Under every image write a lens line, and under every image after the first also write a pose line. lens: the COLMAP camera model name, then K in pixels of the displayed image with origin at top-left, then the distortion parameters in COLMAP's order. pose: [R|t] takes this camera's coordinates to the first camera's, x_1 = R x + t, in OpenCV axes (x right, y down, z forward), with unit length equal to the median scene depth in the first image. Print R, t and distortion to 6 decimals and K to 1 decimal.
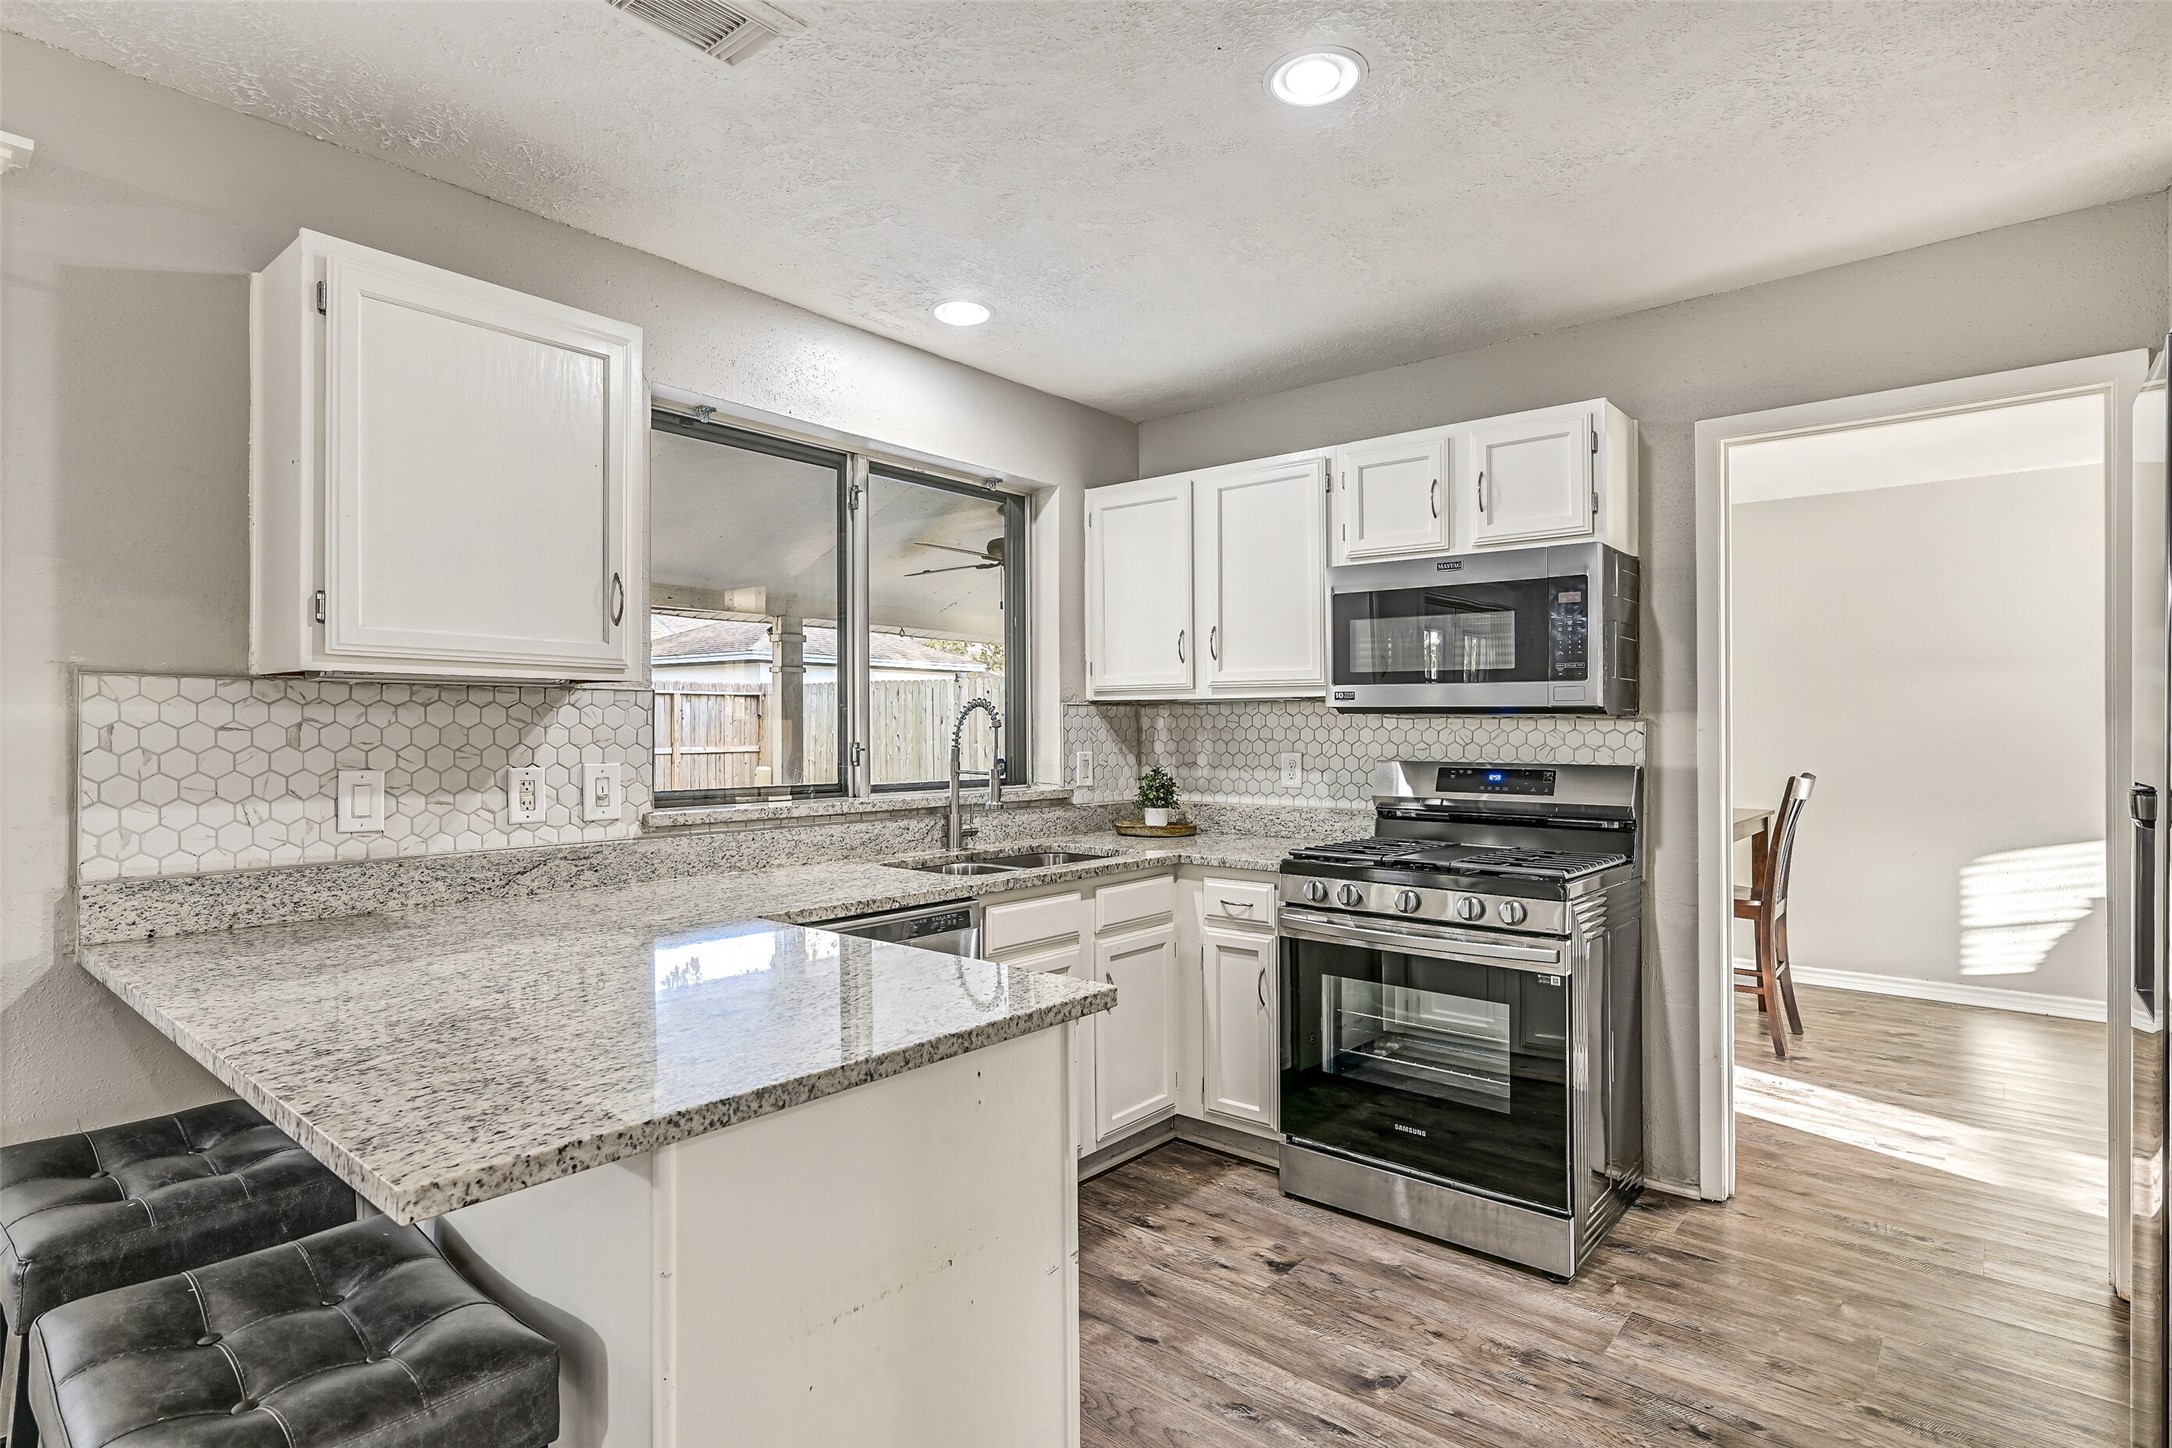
lens RADIAL K [[1097.9, 0, 1083.8], [0, 1097.9, 719.7], [0, 0, 1]] dist [-0.002597, 0.000388]
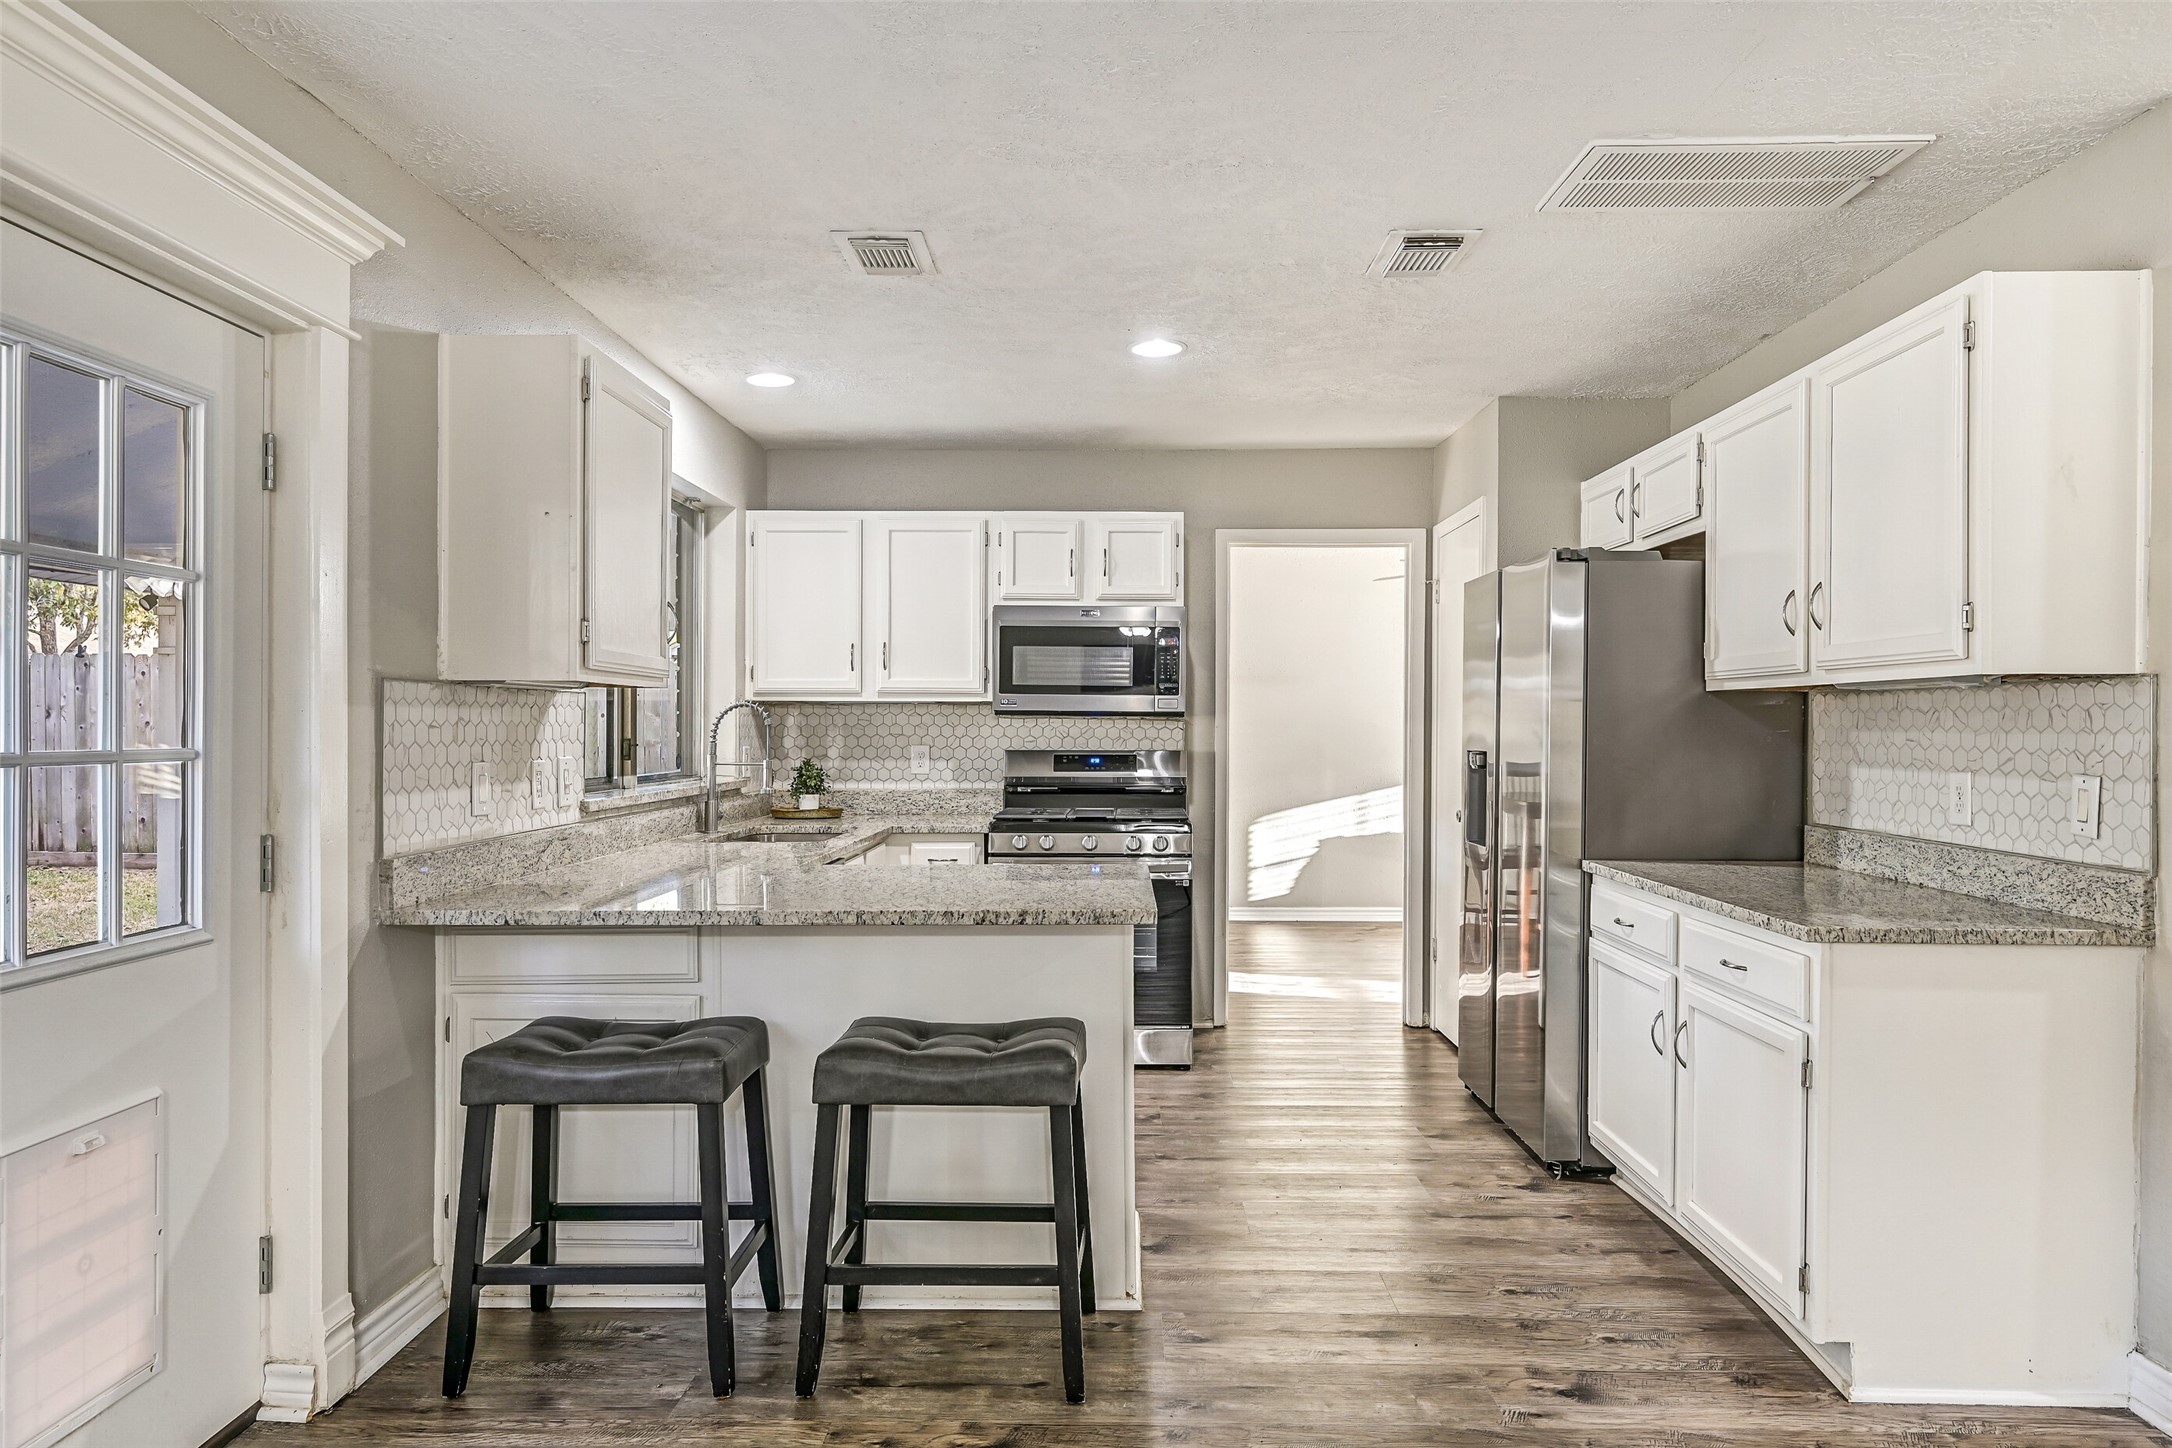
lens RADIAL K [[1378.1, 0, 1100.8], [0, 1378.1, 731.0], [0, 0, 1]] dist [-0.001706, 0.000284]
pose [[0.769516, -0.001796, 0.638625, -0.722952], [-0.006128, 0.999929, 0.010196, -0.003737], [-0.638598, -0.011760, 0.769450, -0.358709]]
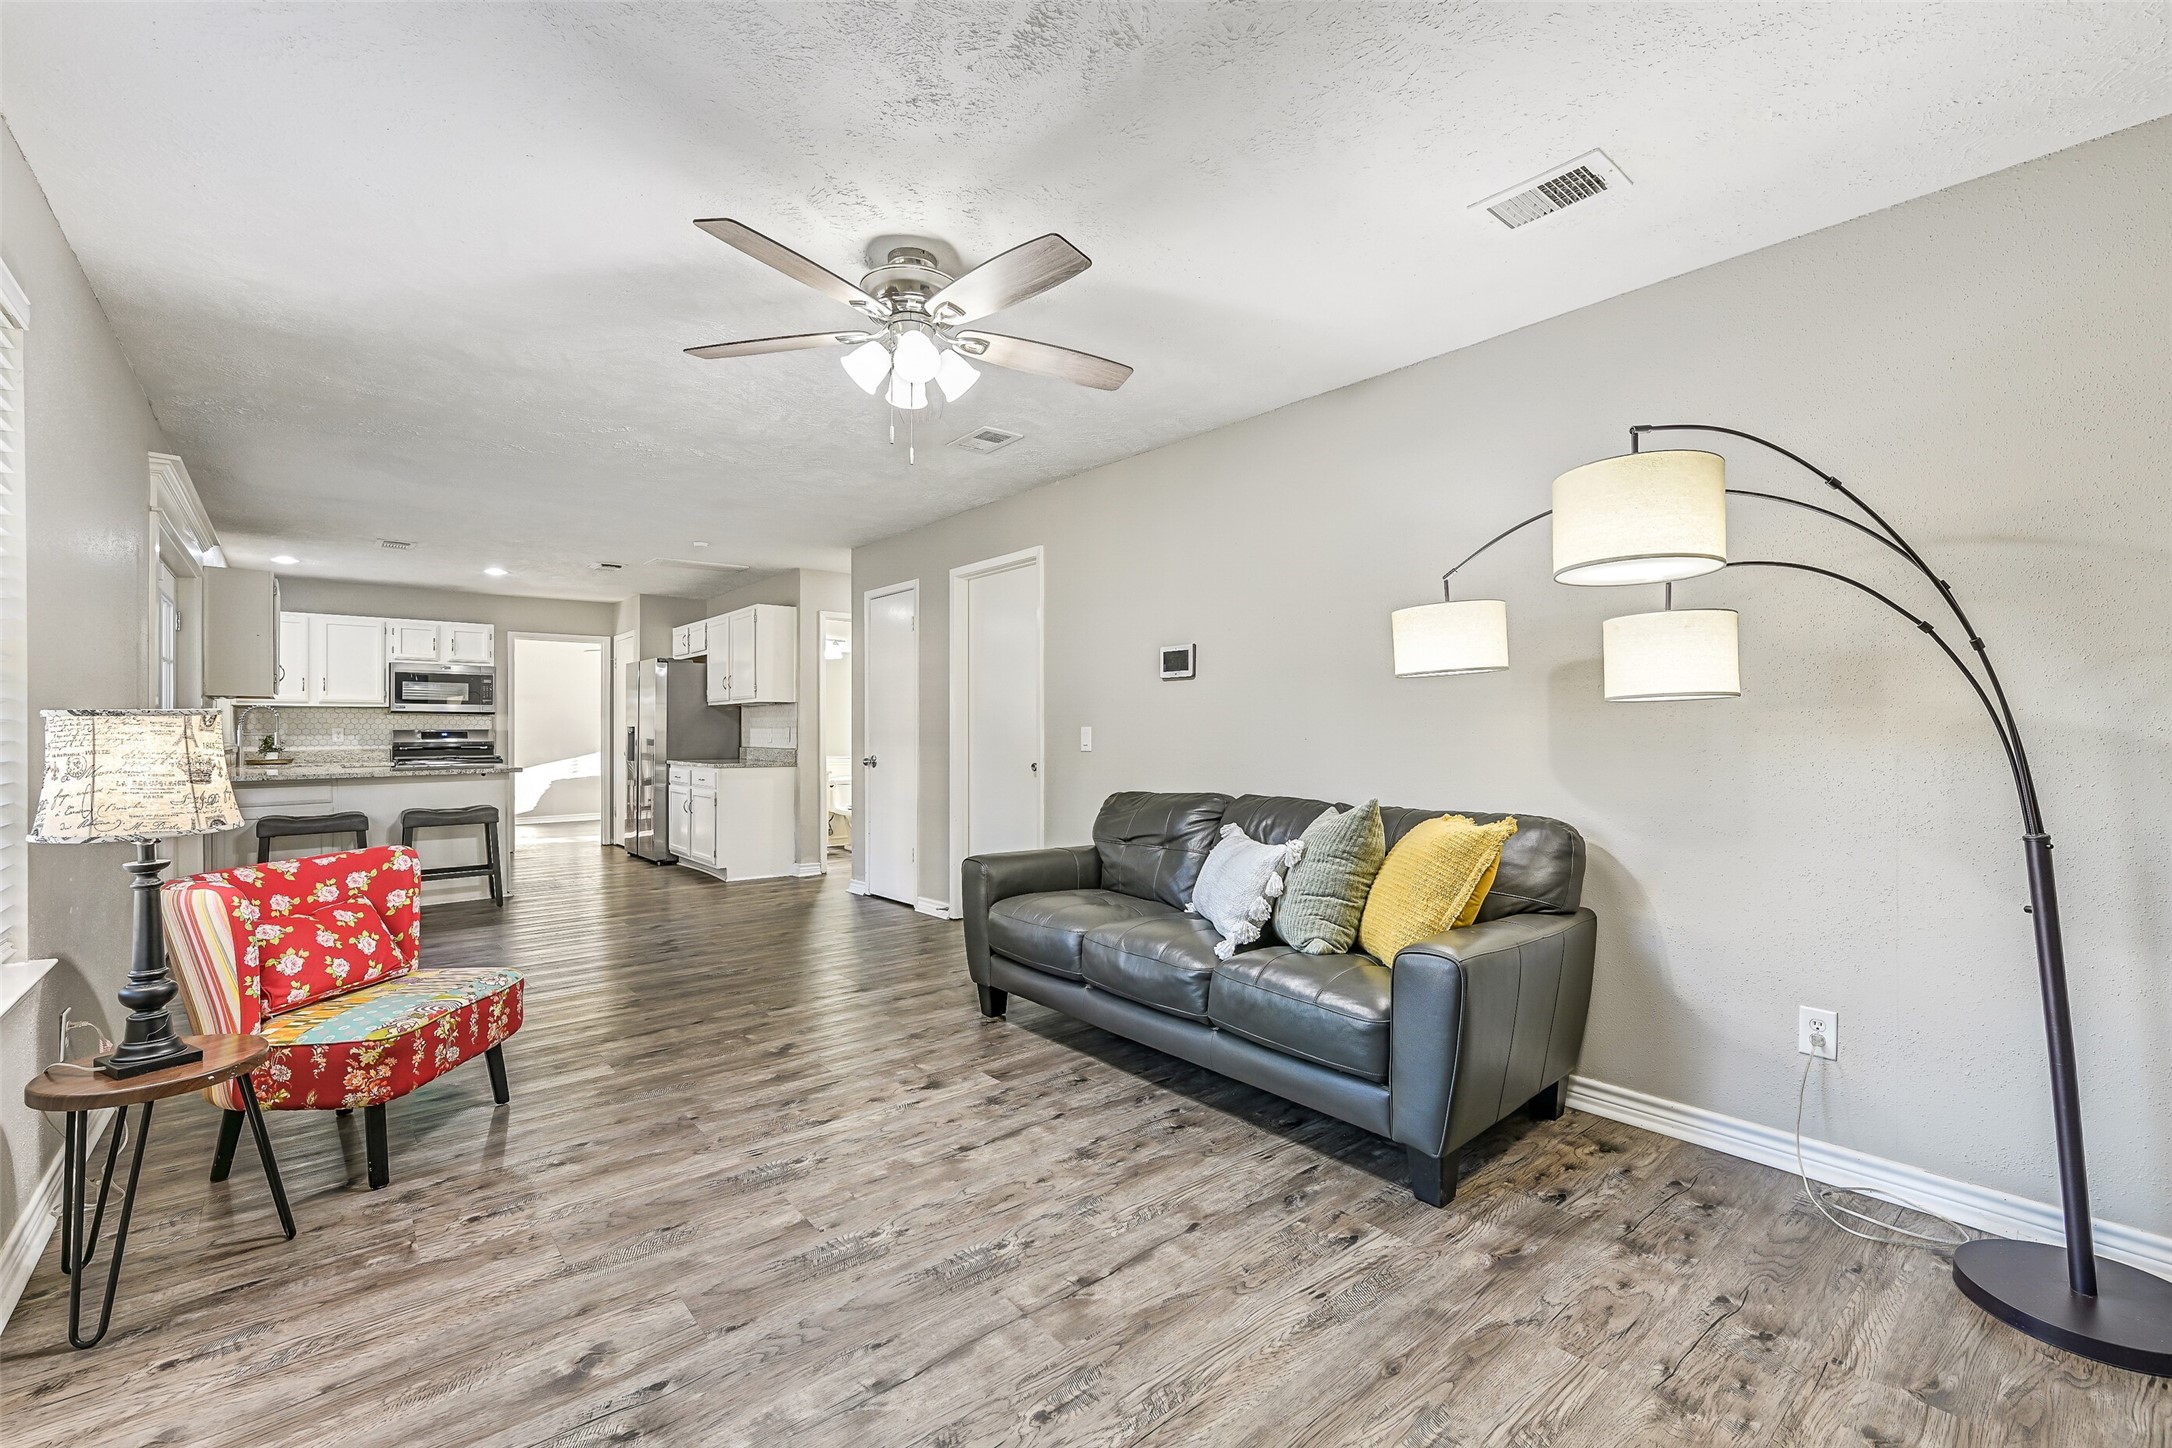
lens RADIAL K [[927.8, 0, 1100.9], [0, 927.8, 726.1], [0, 0, 1]] dist [-0.002189, -0.000119]
pose [[0.166580, 0.001277, 0.986027, -1.810418], [-0.002505, 0.999996, -0.000872, 0.025207], [-0.986025, -0.002325, 0.166582, -1.205581]]
